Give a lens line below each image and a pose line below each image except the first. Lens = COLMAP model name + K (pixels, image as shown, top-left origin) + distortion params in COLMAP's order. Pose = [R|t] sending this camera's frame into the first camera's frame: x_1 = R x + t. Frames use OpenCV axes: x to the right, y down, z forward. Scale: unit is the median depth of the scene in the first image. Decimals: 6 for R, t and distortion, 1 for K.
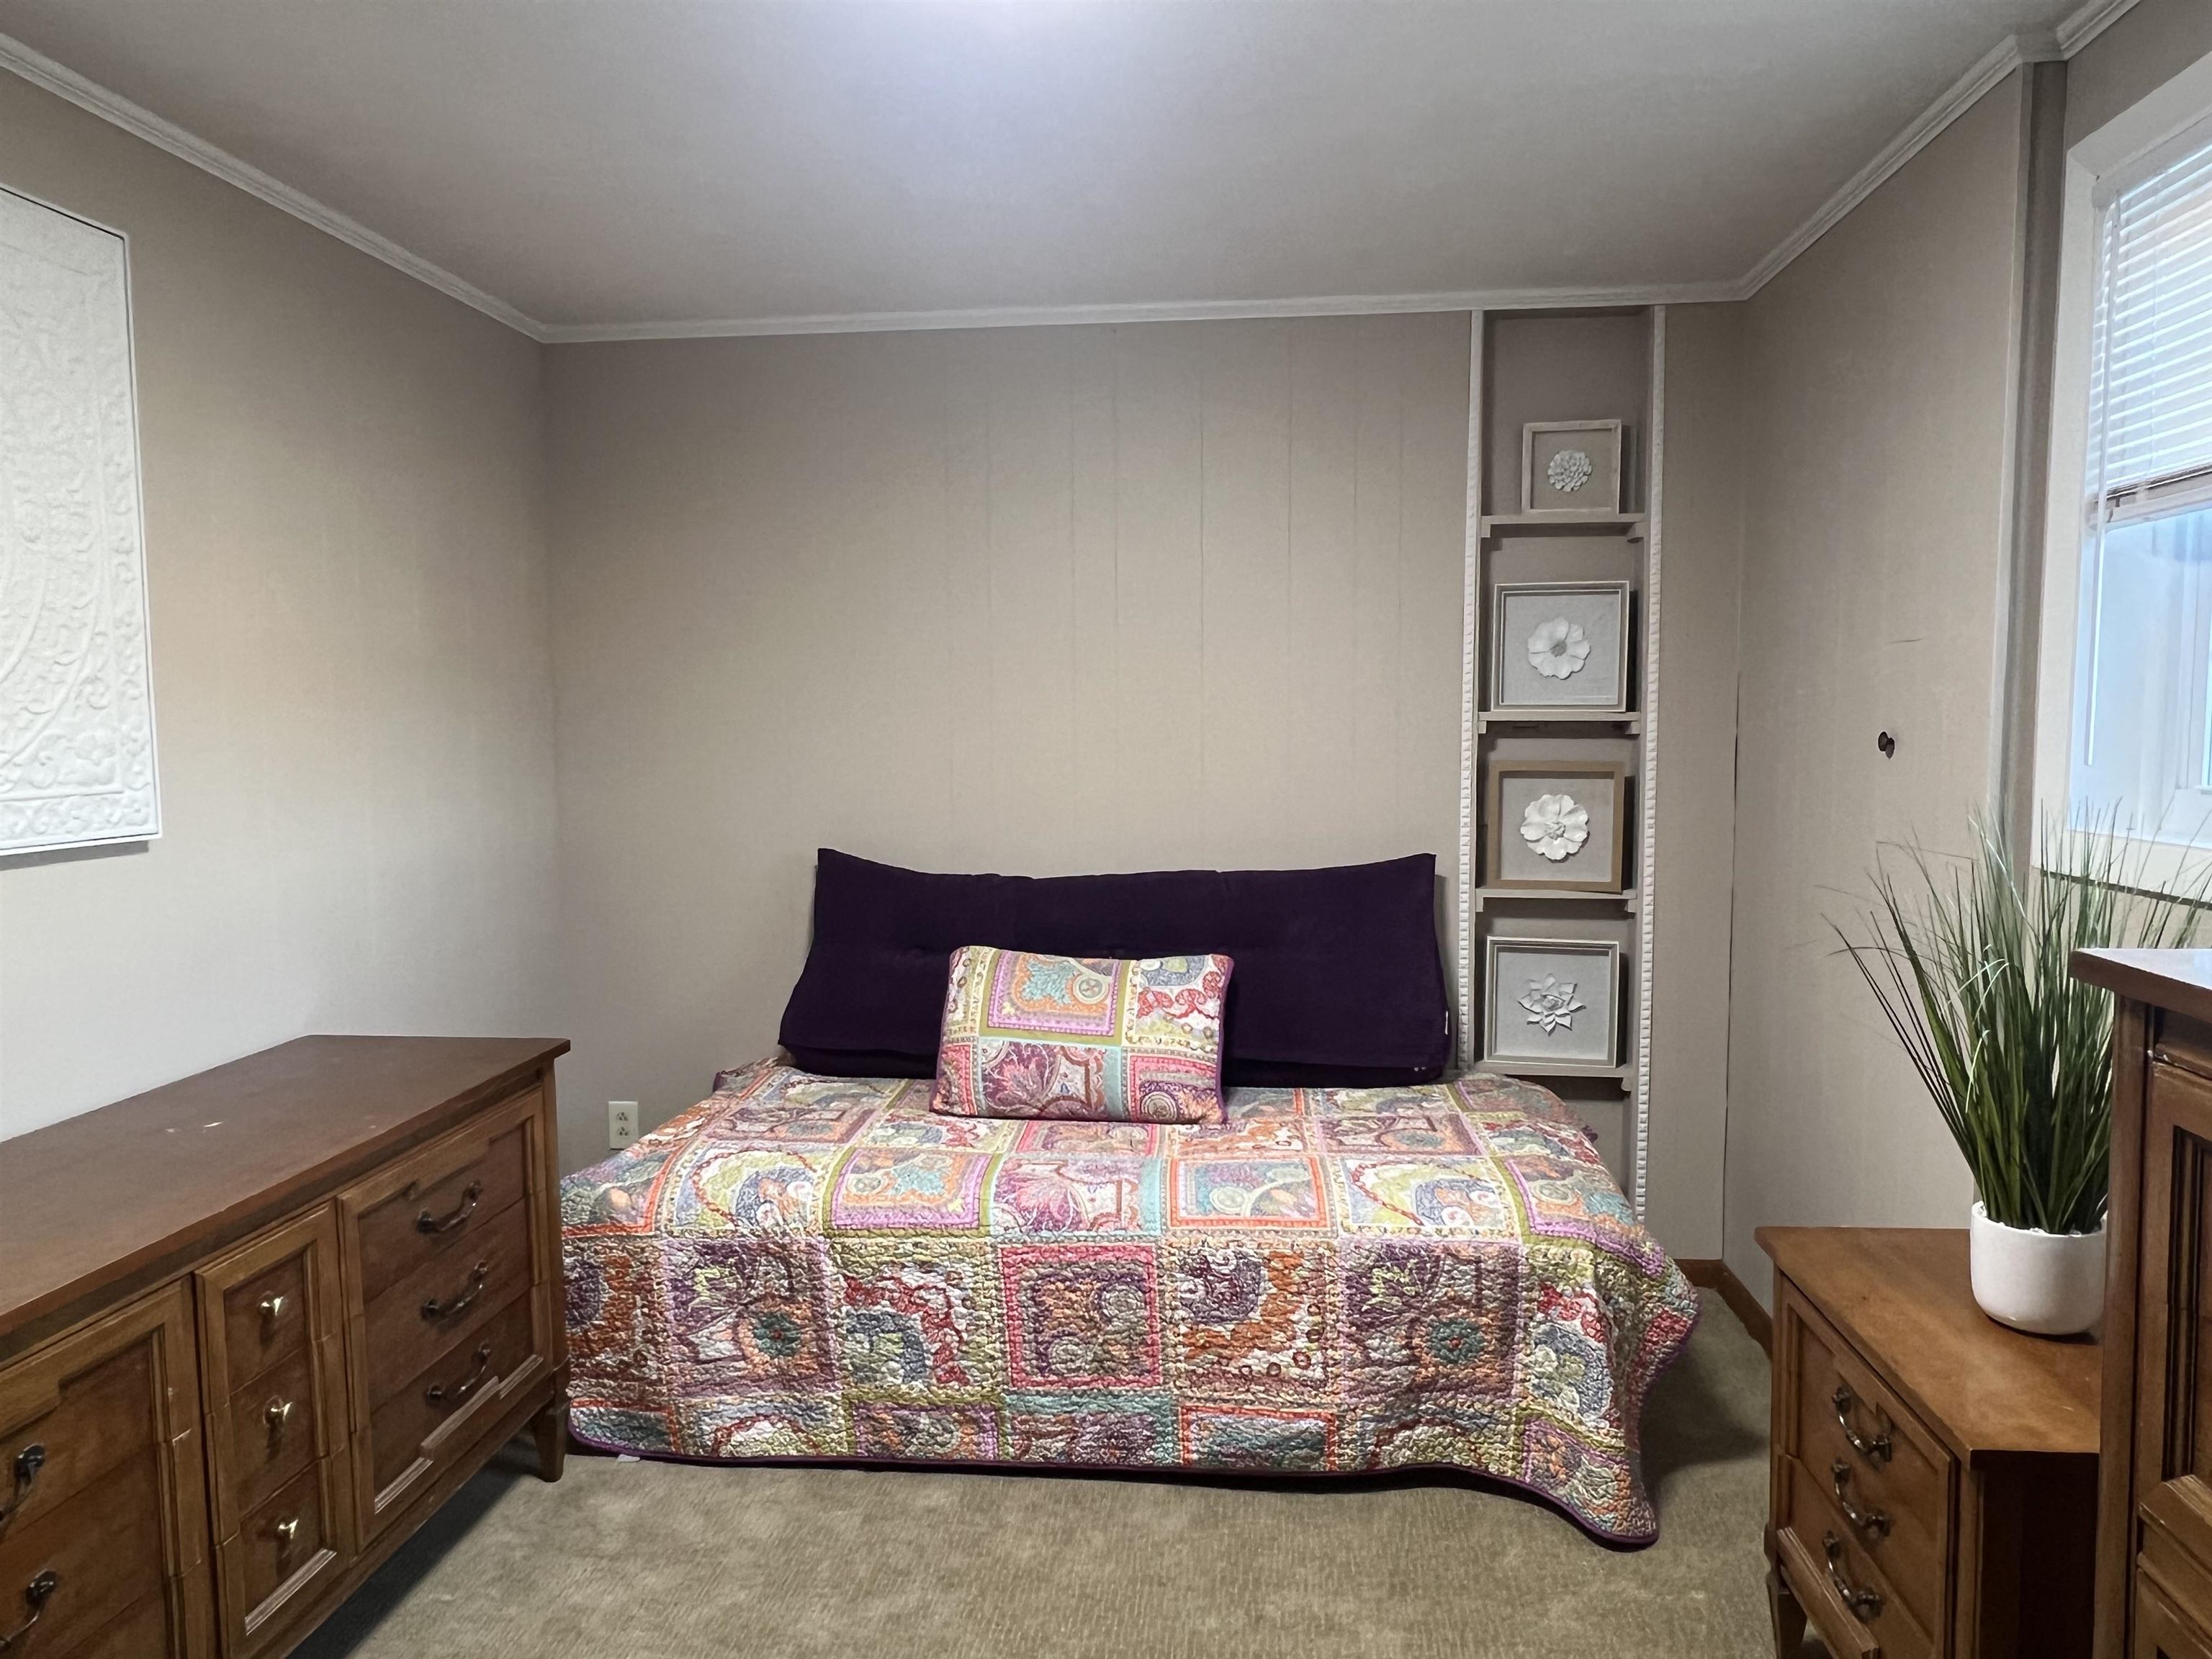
lens RADIAL K [[1518.5, 0, 1106.4], [0, 1518.5, 826.3], [0, 0, 1]] dist [0.005458, -0.002899]
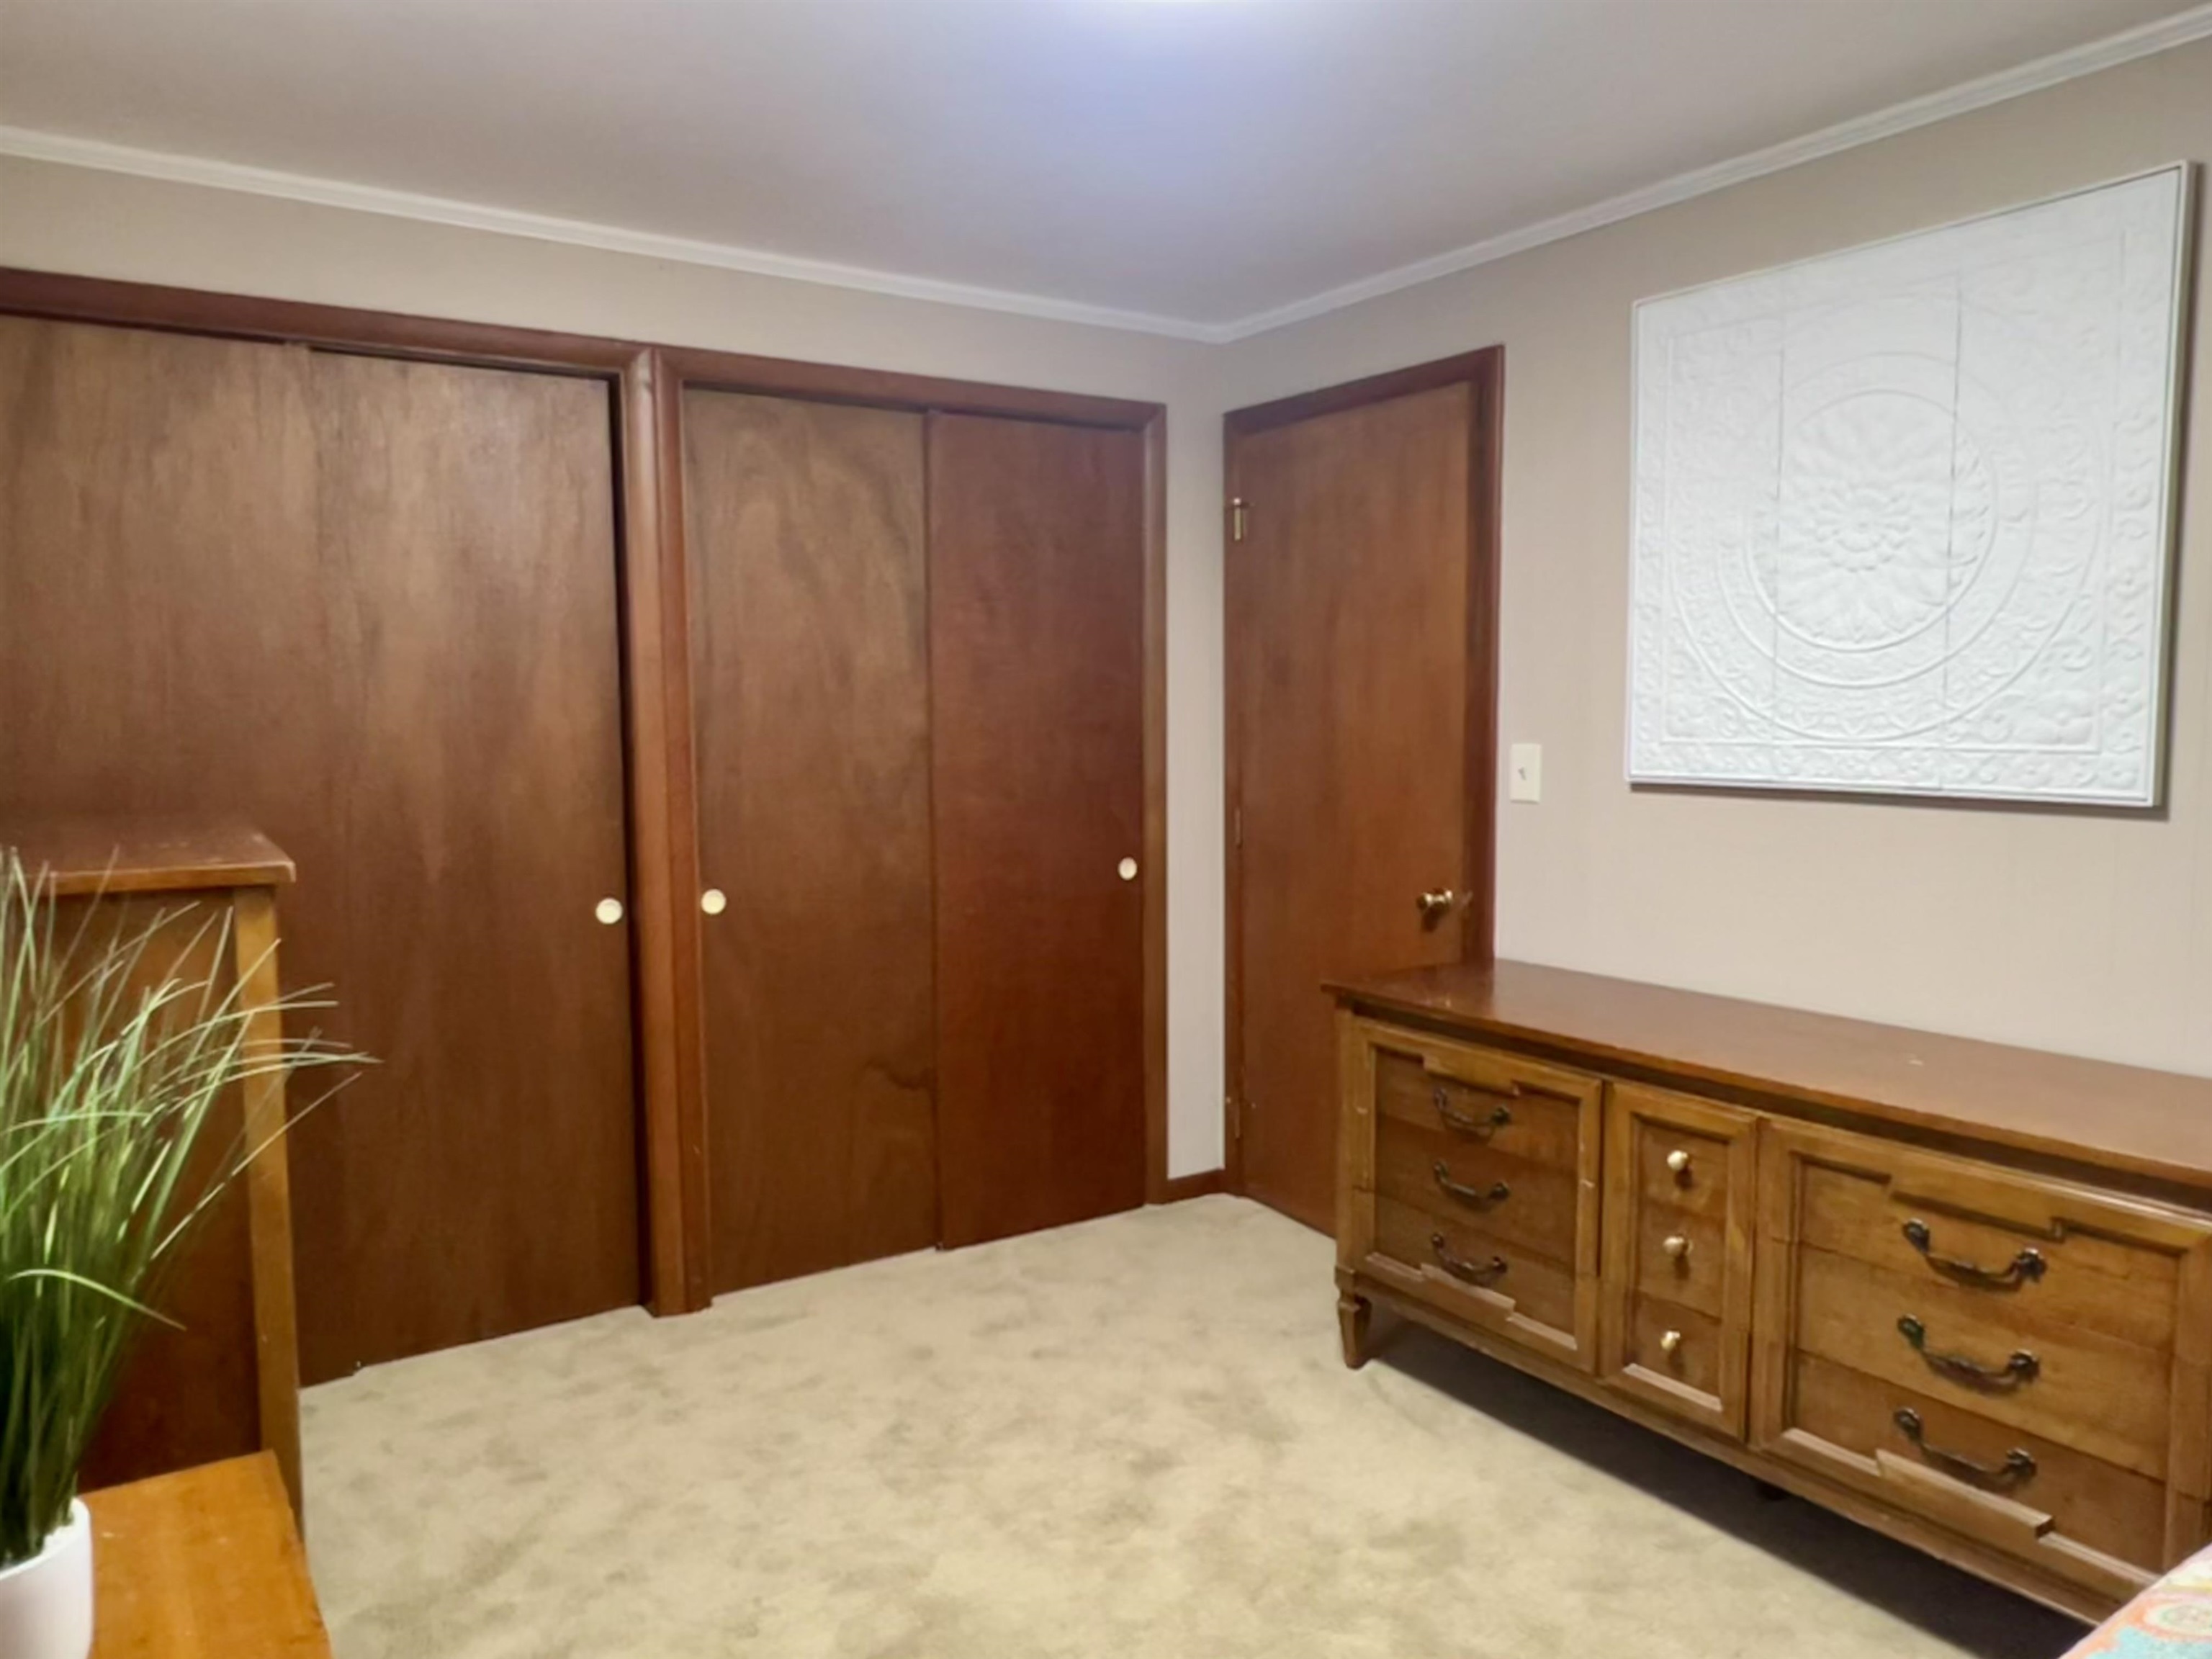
lens RADIAL K [[1517.1, 0, 1100.3], [0, 1517.1, 835.9], [0, 0, 1]] dist [0.002656, -0.001650]
pose [[-0.765369, 0.069450, -0.639834, 0.521726], [-0.034931, 0.988213, 0.149048, -0.099498], [0.642644, 0.136427, -0.753921, 1.407683]]
